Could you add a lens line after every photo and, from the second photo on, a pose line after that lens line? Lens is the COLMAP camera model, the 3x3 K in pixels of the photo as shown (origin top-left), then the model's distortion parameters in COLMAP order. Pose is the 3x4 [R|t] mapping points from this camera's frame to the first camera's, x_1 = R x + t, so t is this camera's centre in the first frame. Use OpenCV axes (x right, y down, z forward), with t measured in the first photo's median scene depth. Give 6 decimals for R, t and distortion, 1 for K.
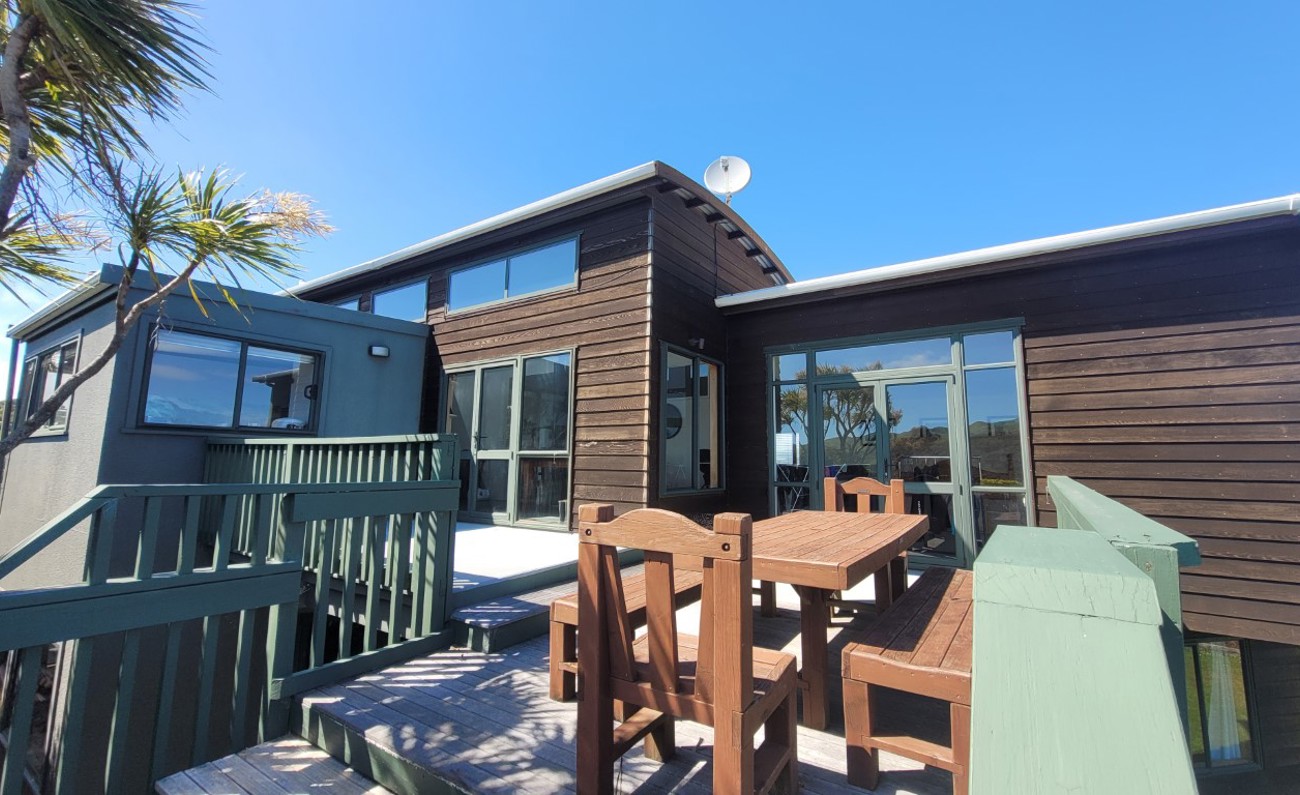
lens RADIAL K [[553.8, 0, 652.1], [0, 553.8, 391.2], [0, 0, 1]] dist [0.000199, 0.000269]
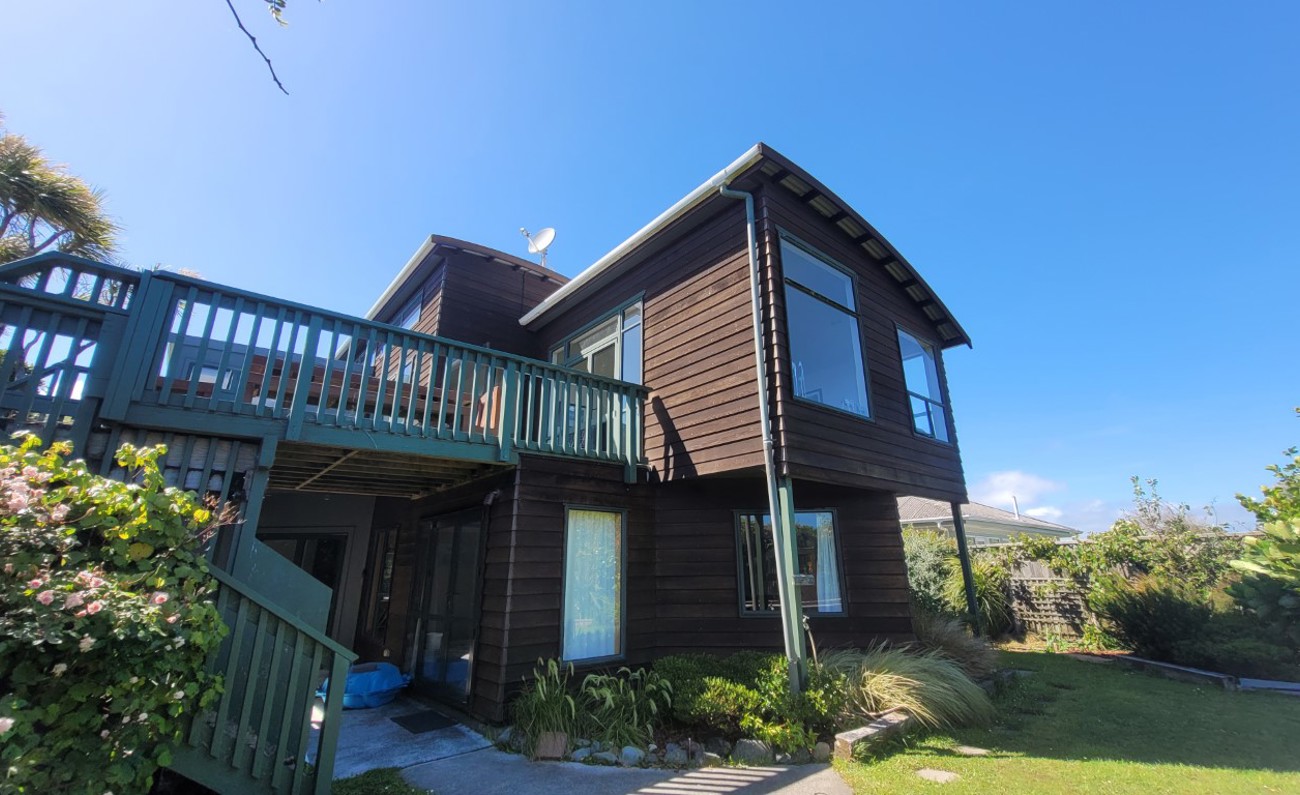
lens RADIAL K [[553.8, 0, 652.1], [0, 553.8, 391.2], [0, 0, 1]] dist [0.000199, 0.000269]
pose [[0.960659, -0.104371, -0.257372, 1.182020], [0.055928, 0.980416, -0.188830, 0.459492], [0.272040, 0.167007, 0.947683, -0.371494]]
